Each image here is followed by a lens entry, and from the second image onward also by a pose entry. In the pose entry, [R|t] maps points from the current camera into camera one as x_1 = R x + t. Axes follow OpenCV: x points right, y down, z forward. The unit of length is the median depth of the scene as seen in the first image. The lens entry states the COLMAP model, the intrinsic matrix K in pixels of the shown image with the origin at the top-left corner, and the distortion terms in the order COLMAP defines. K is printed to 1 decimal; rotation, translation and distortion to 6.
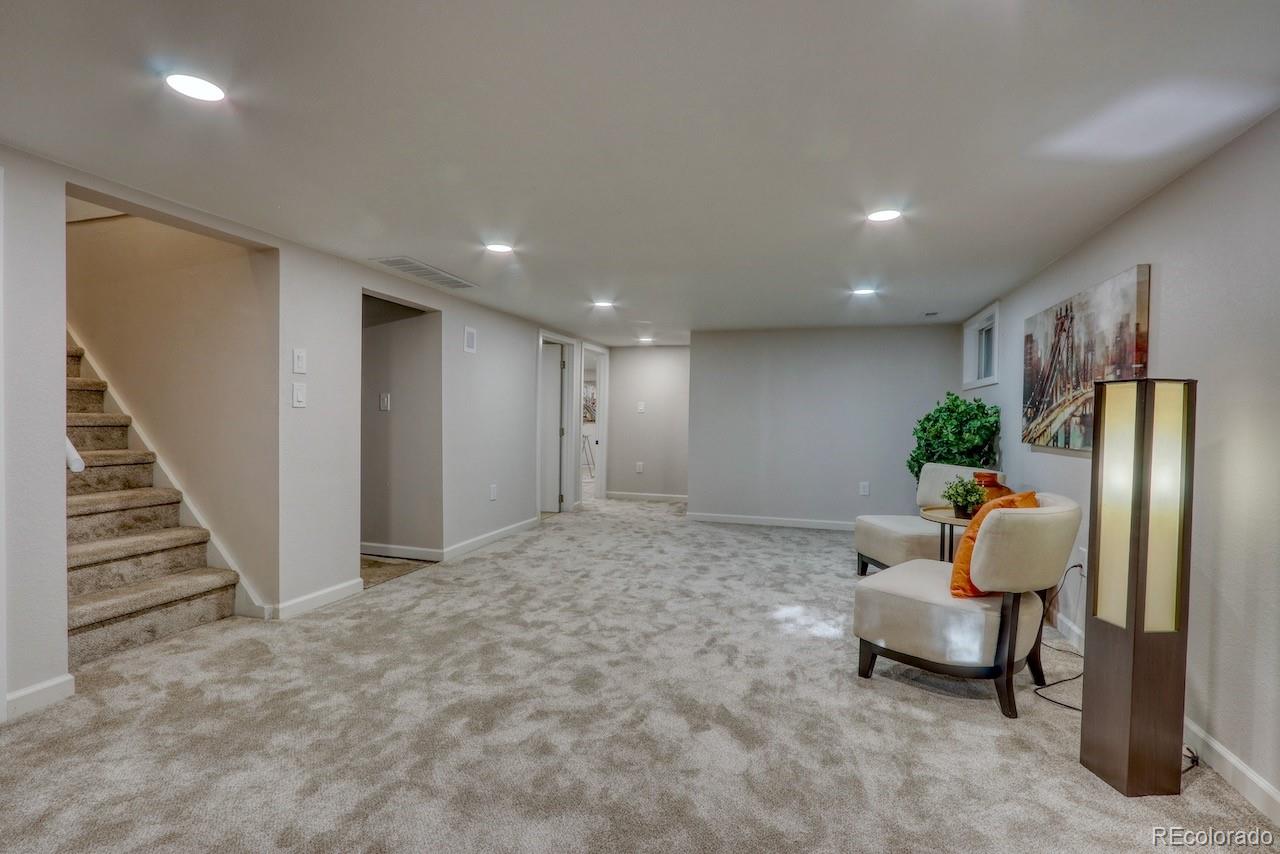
lens RADIAL K [[590.6, 0, 631.9], [0, 590.6, 428.0], [0, 0, 1]] dist [-0.017464, 0.001190]
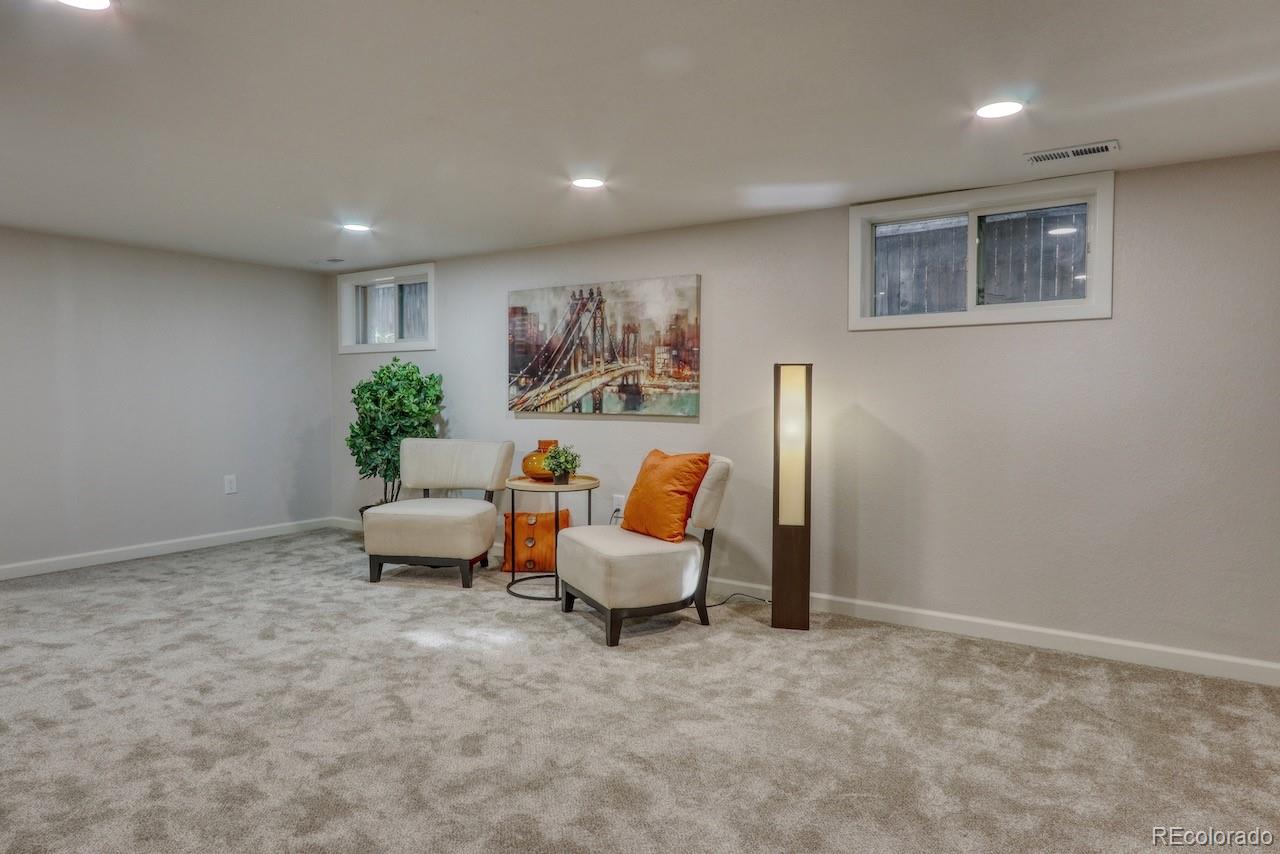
lens RADIAL K [[775.2, 0, 625.8], [0, 775.2, 428.4], [0, 0, 1]] dist [-0.005581, -0.000693]
pose [[0.282931, -0.059135, 0.957316, -0.711465], [0.017685, 0.998250, 0.056436, -0.020834], [-0.958977, 0.000963, 0.283481, 0.498656]]
